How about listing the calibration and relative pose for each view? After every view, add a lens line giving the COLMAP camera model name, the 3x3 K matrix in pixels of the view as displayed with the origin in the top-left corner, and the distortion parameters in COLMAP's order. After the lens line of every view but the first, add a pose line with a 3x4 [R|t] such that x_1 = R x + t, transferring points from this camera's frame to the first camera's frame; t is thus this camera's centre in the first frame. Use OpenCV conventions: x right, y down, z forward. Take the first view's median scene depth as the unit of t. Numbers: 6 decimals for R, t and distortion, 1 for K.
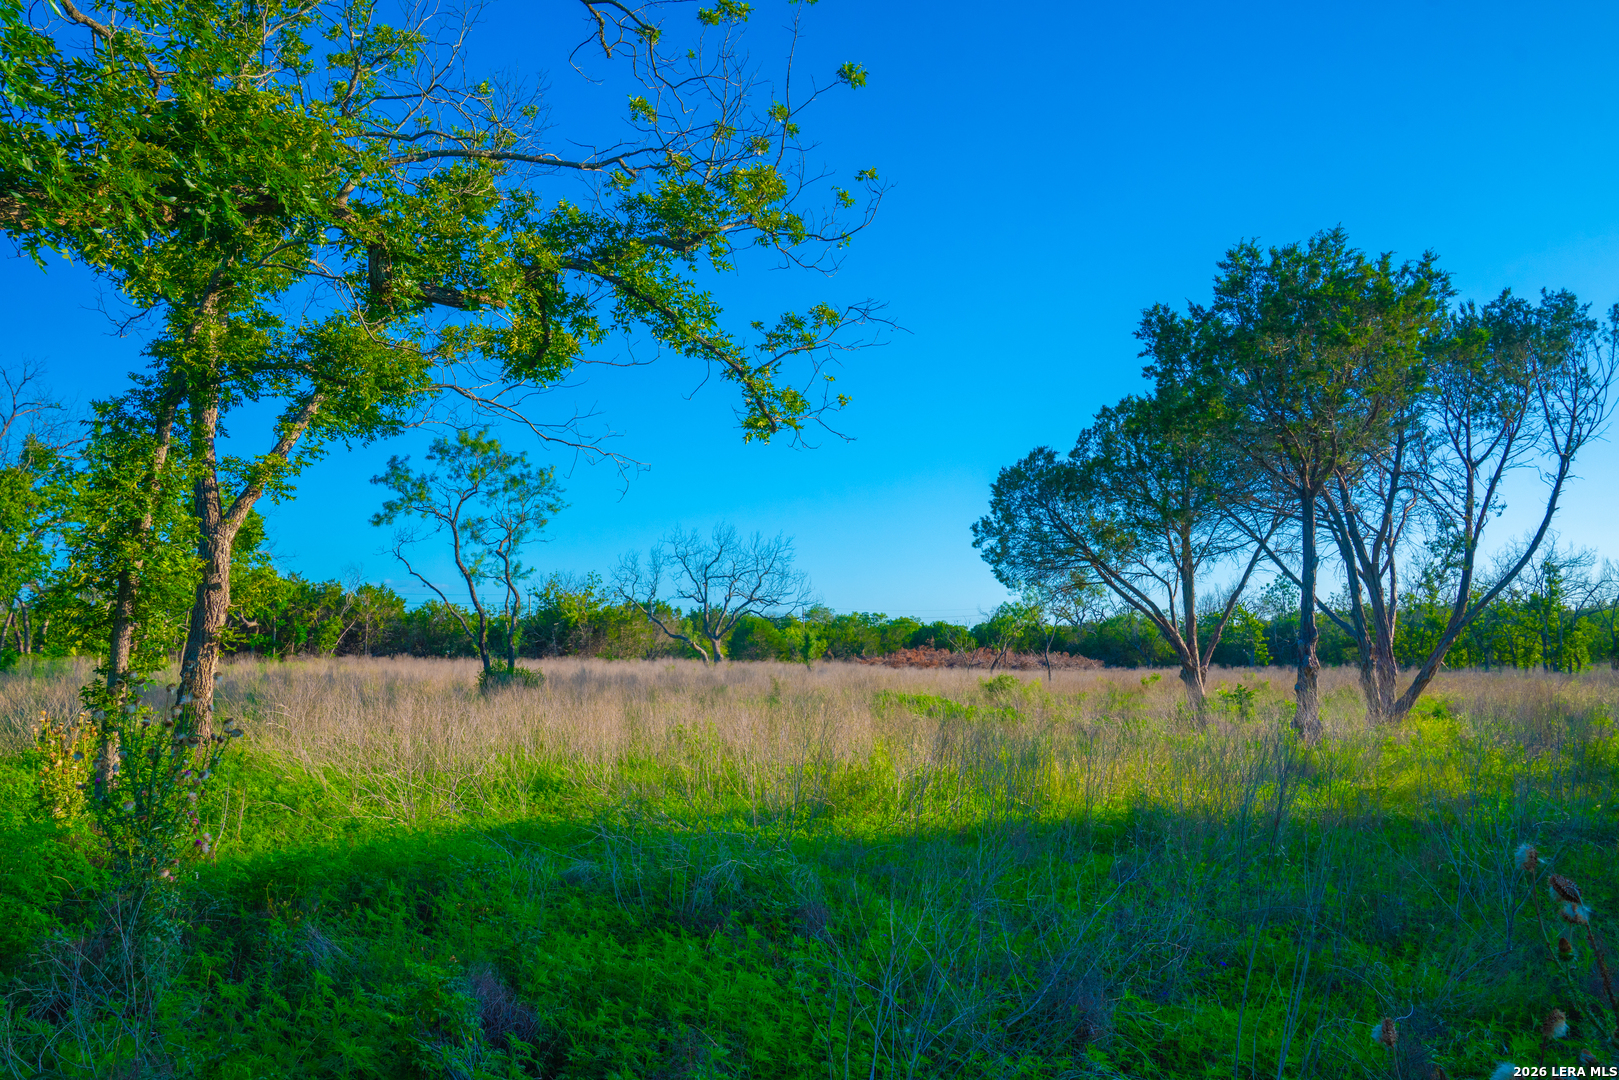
lens RADIAL K [[1142.8, 0, 869.6], [0, 1142.8, 540.6], [0, 0, 1]] dist [-0.065678, 0.003647]
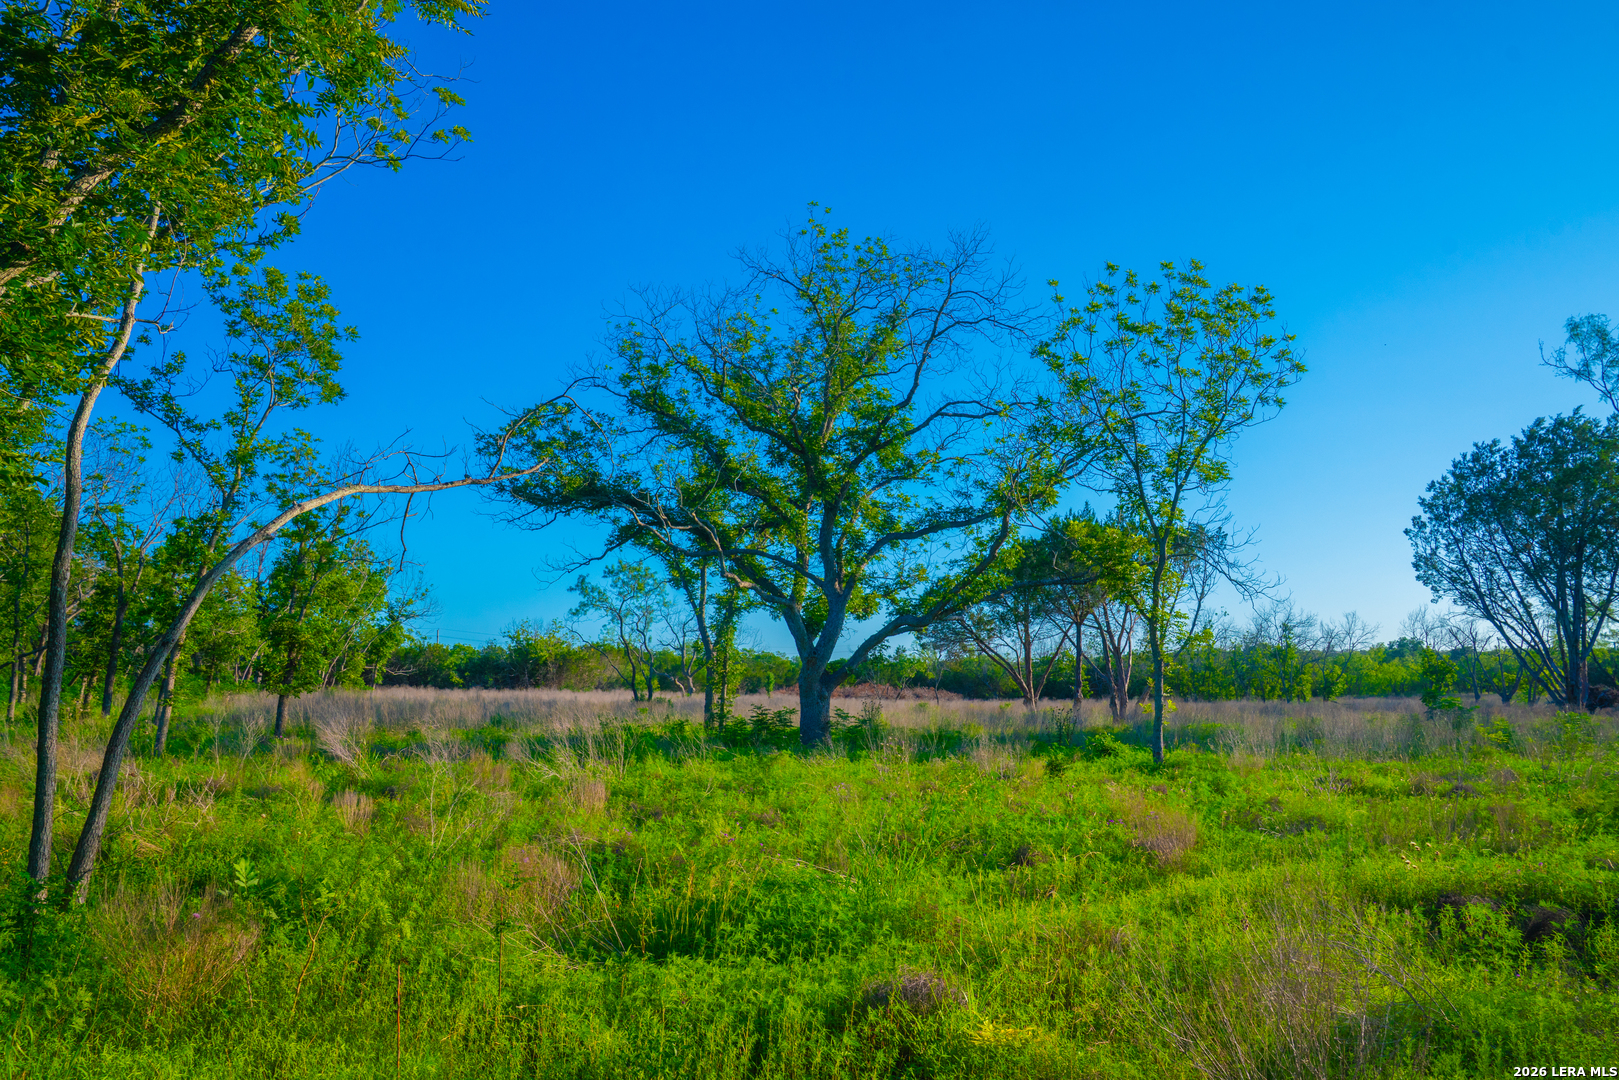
lens RADIAL K [[1155.7, 0, 814.5], [0, 1155.7, 544.5], [0, 0, 1]] dist [-0.149491, 0.088587]
pose [[0.995697, 0.019166, 0.090668, -0.111411], [-0.017095, 0.999576, -0.023570, -0.041984], [-0.091081, 0.021918, 0.995602, -0.389918]]
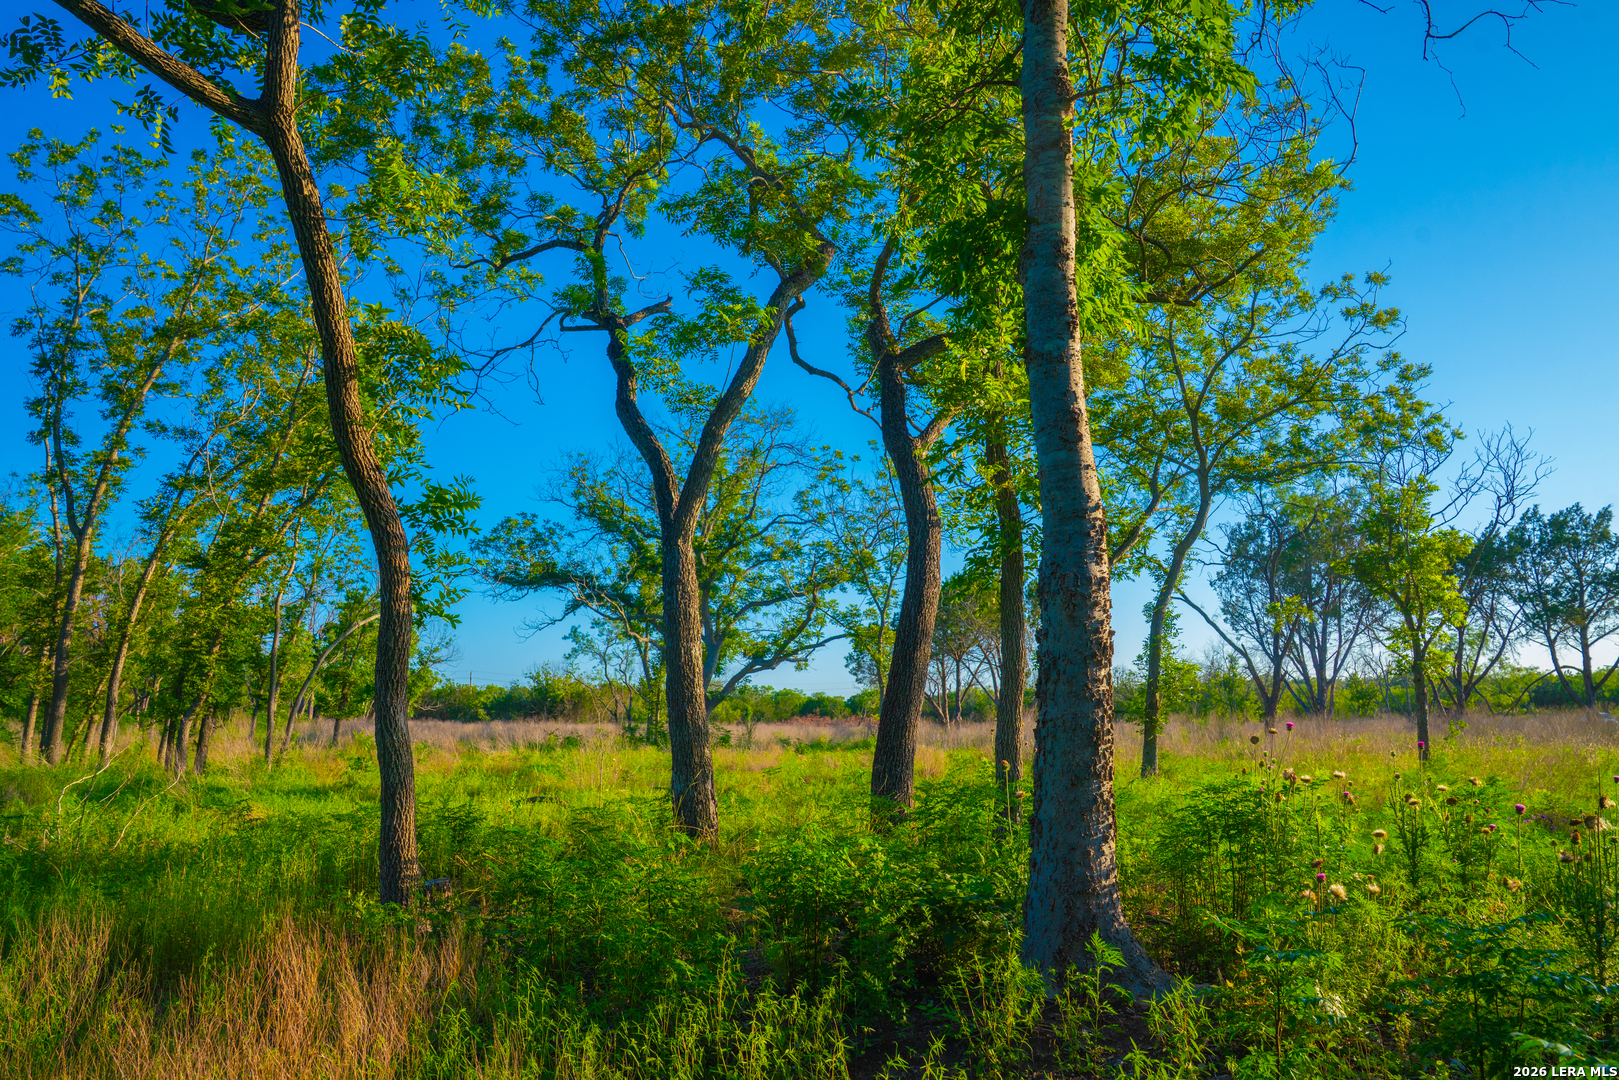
lens RADIAL K [[1155.7, 0, 814.5], [0, 1155.7, 544.5], [0, 0, 1]] dist [-0.149491, 0.088587]
pose [[0.998214, 0.003111, 0.059665, -0.048484], [0.000167, 0.998493, -0.054872, -0.053408], [-0.059746, 0.054784, 0.996709, -0.588382]]
